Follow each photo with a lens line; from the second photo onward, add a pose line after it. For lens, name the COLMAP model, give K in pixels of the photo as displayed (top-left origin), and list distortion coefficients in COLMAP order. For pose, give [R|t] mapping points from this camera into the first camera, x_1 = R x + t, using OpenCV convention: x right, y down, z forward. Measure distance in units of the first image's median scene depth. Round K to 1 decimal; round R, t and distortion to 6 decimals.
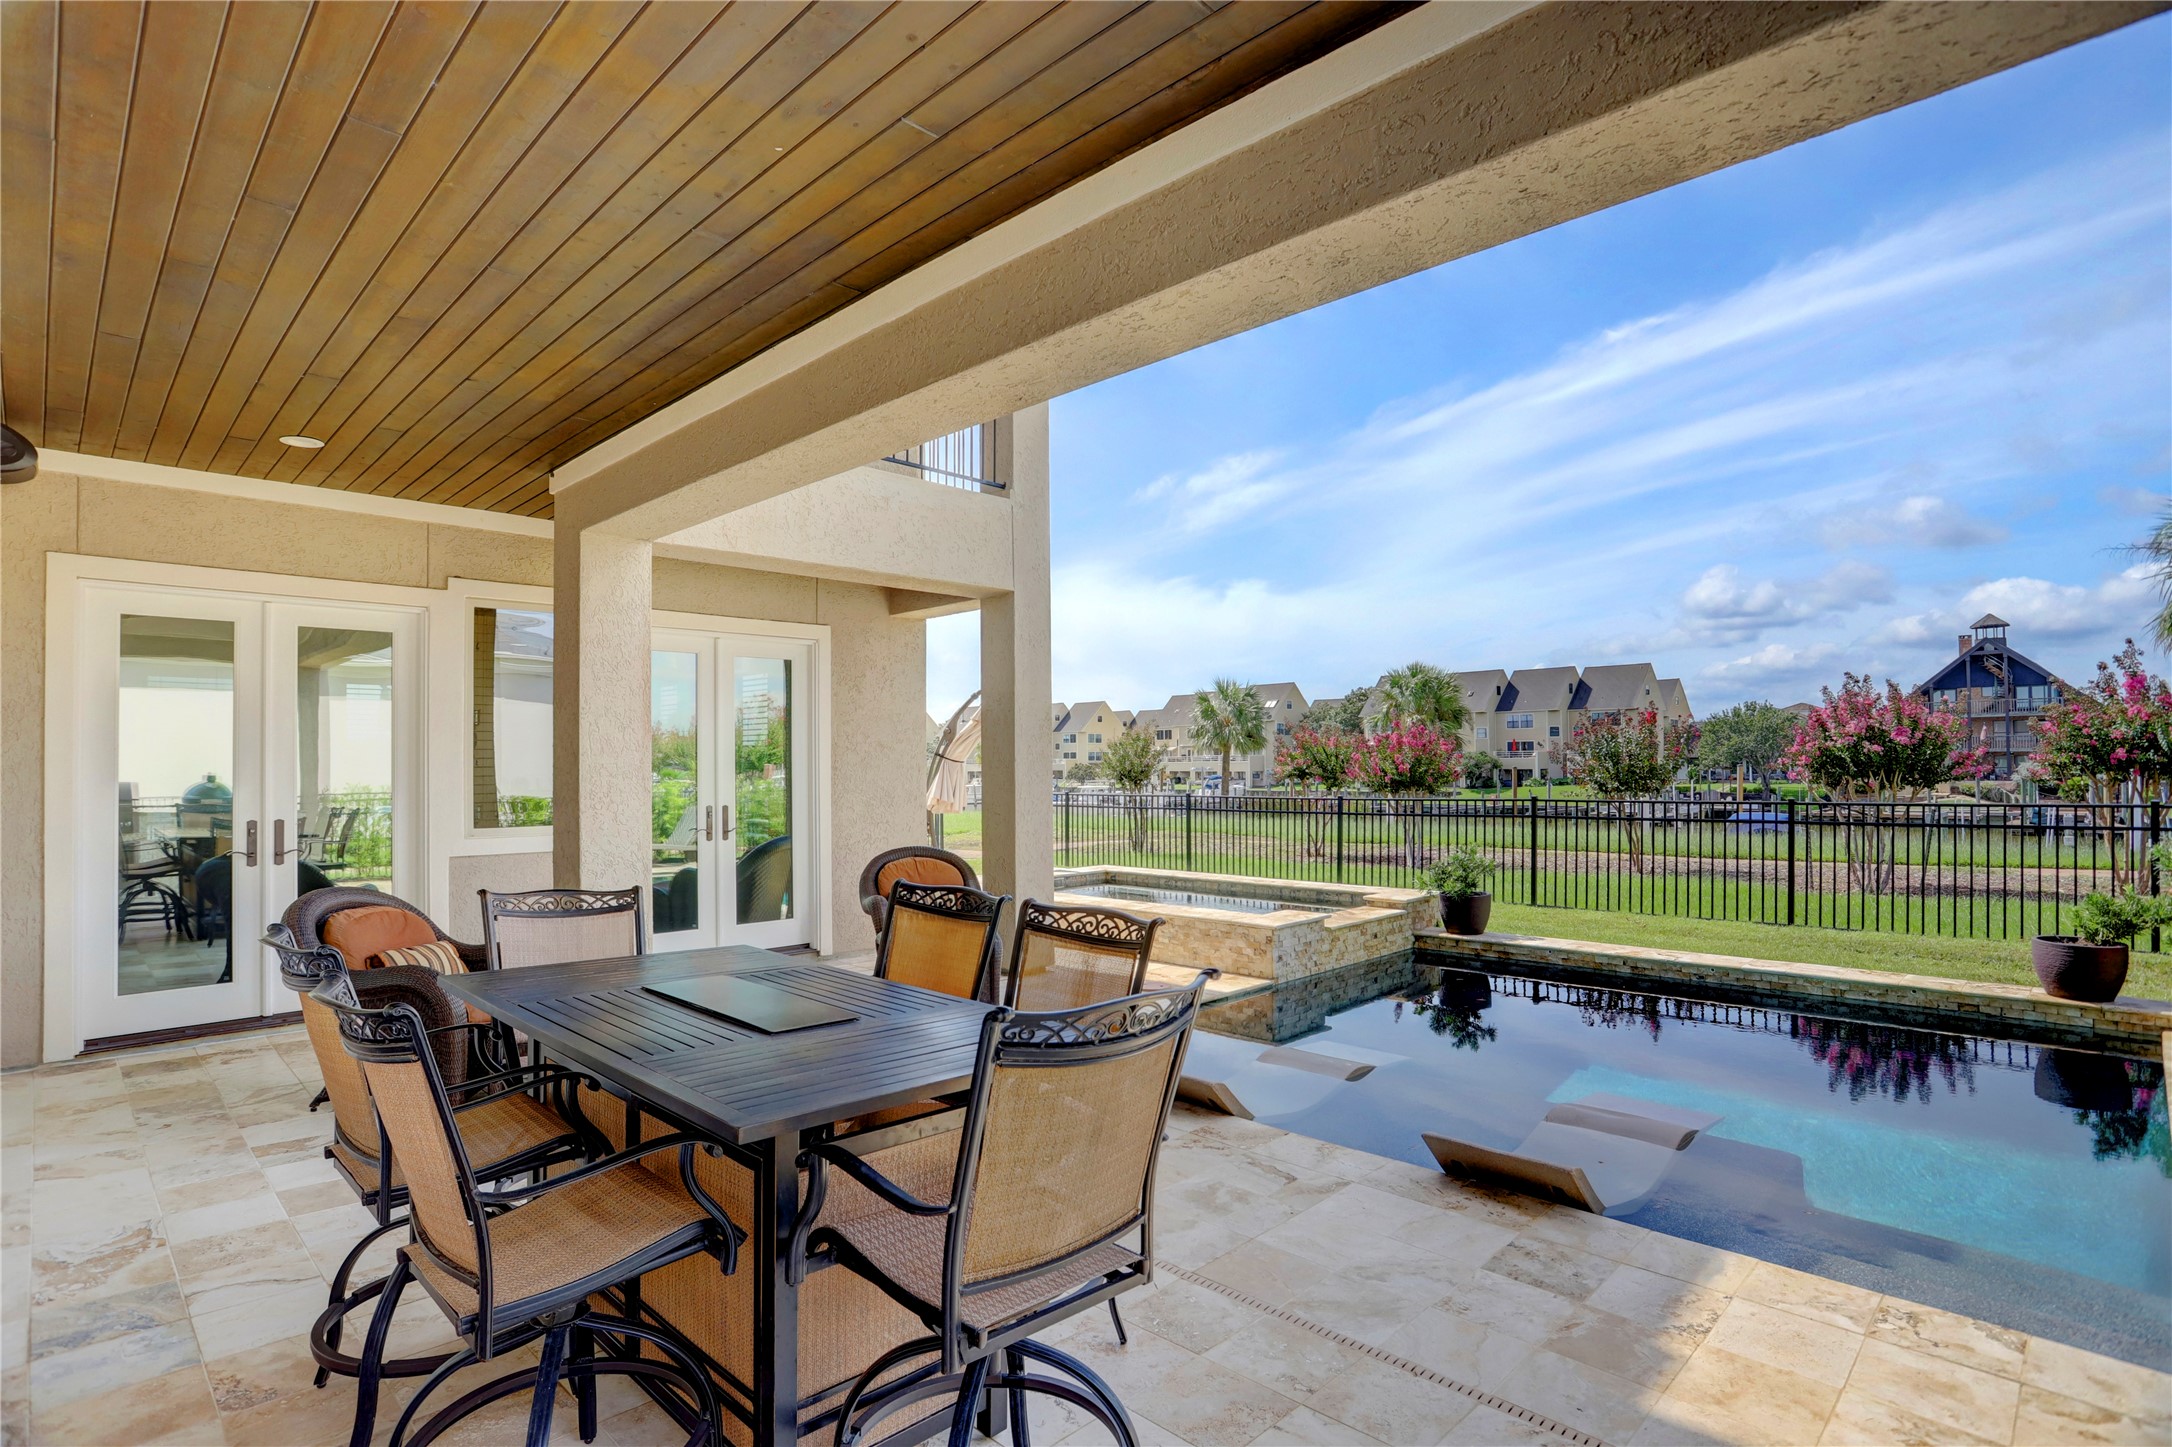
lens RADIAL K [[1087.4, 0, 1089.3], [0, 1087.4, 762.7], [0, 0, 1]] dist [-0.018248, -0.000134]
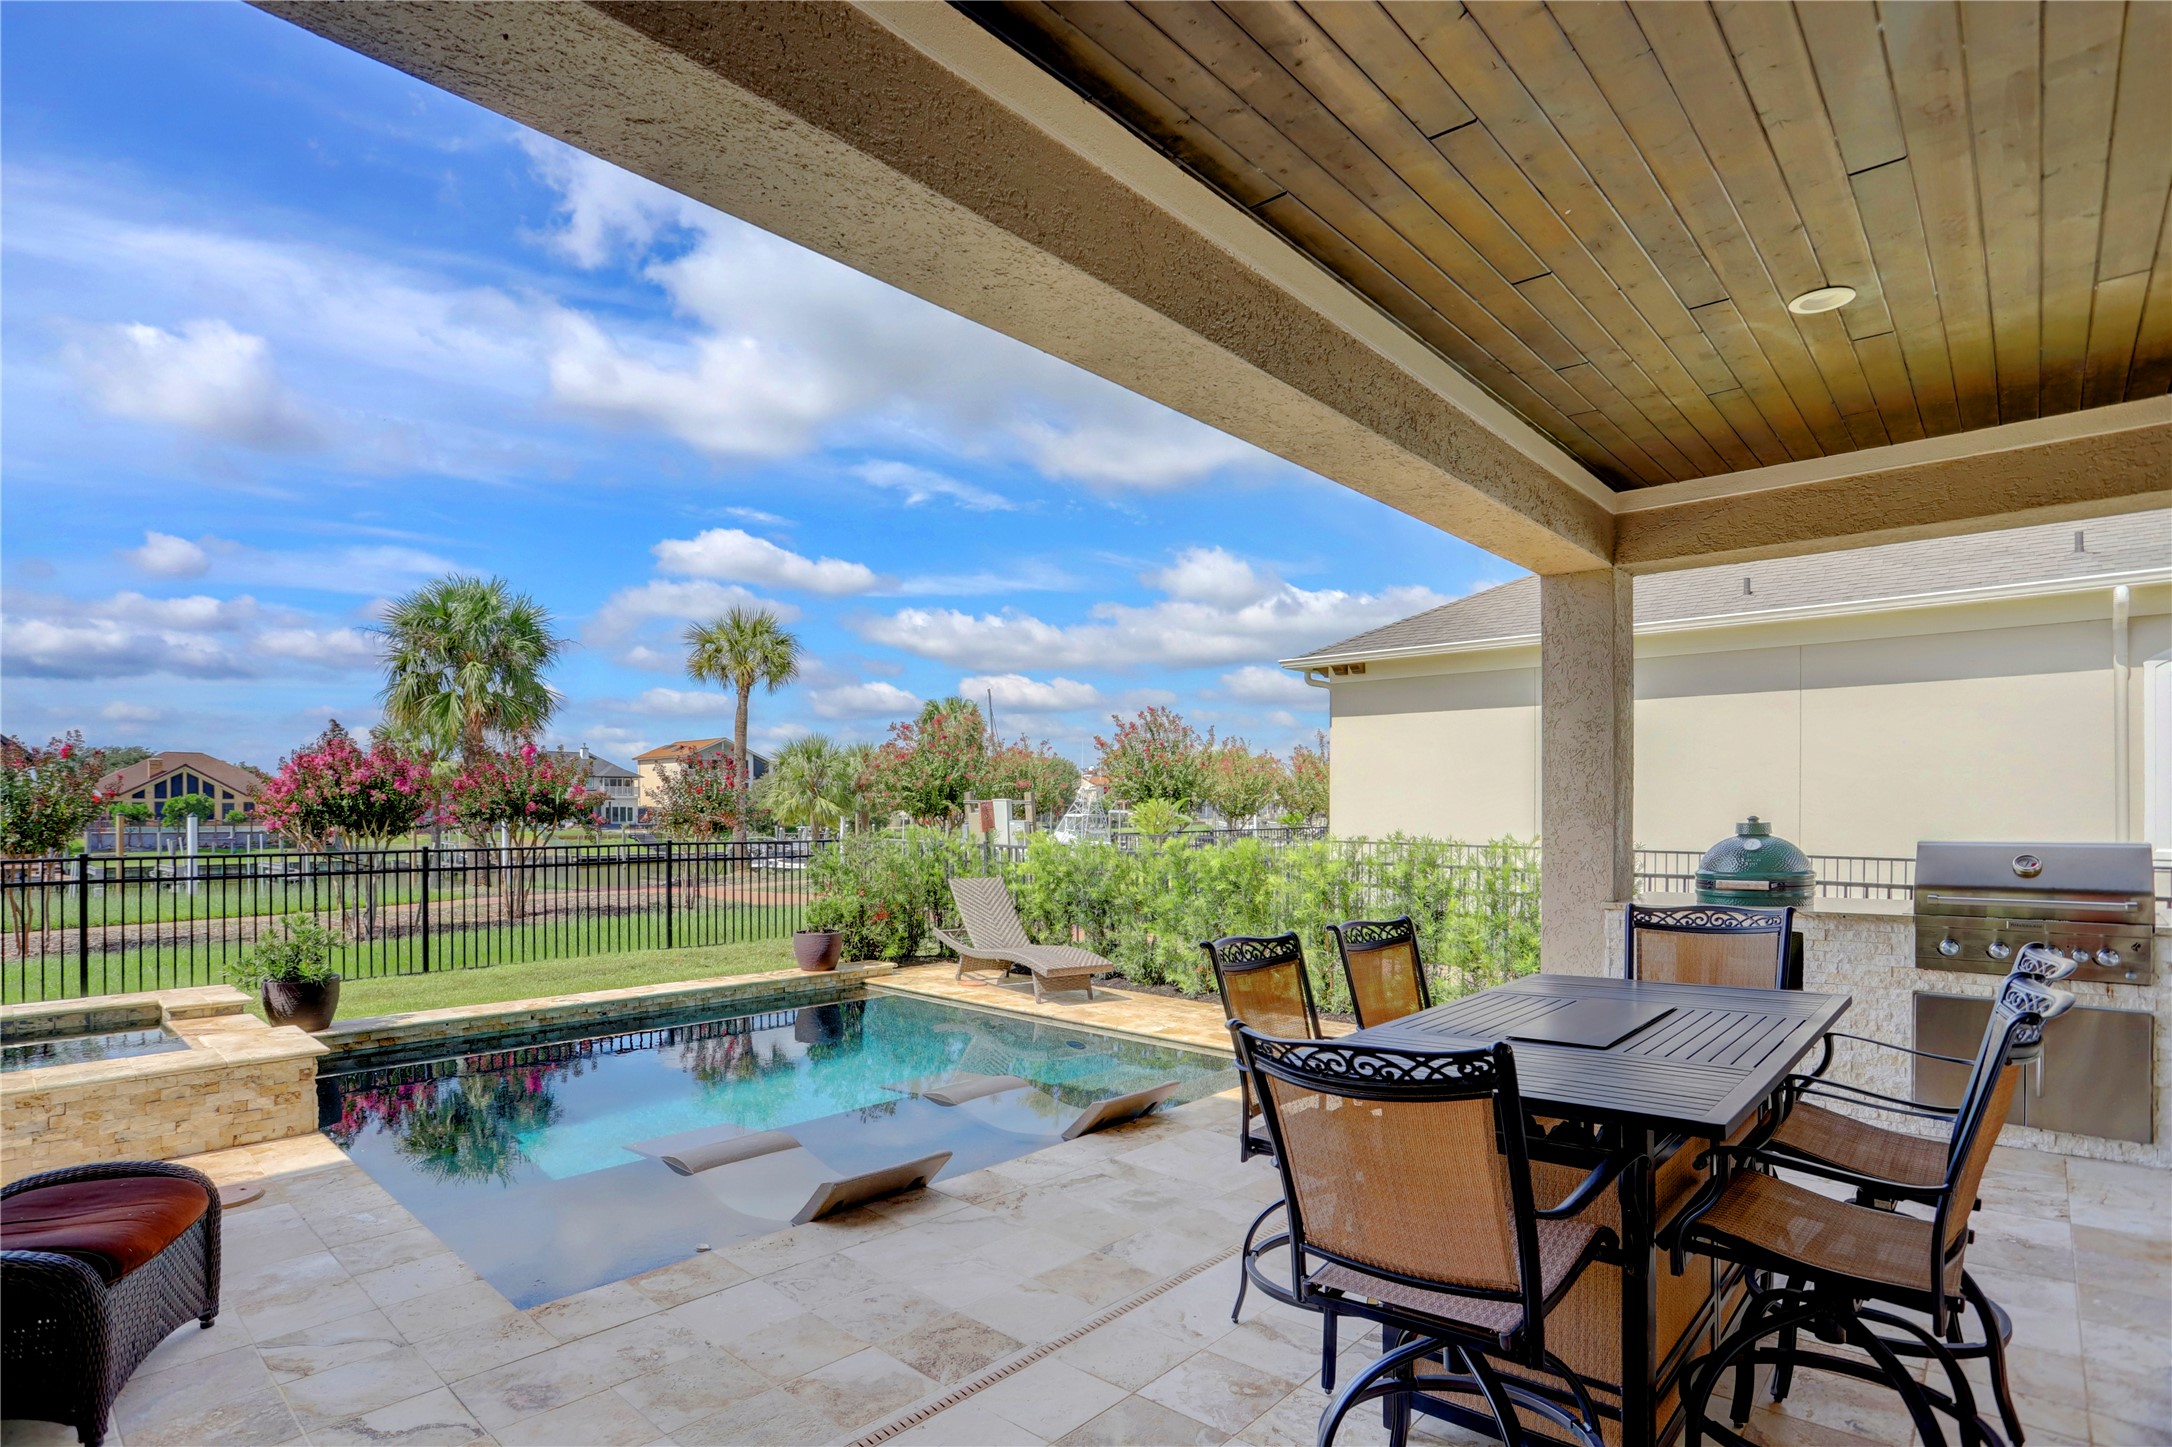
lens RADIAL K [[1089.4, 0, 1084.0], [0, 1089.4, 814.1], [0, 0, 1]] dist [-0.003496, -0.000129]
pose [[-0.039943, 0.010070, 0.999151, -0.431241], [-0.006420, 0.999926, -0.010335, 0.011399], [-0.999181, -0.006827, -0.039875, 0.493088]]
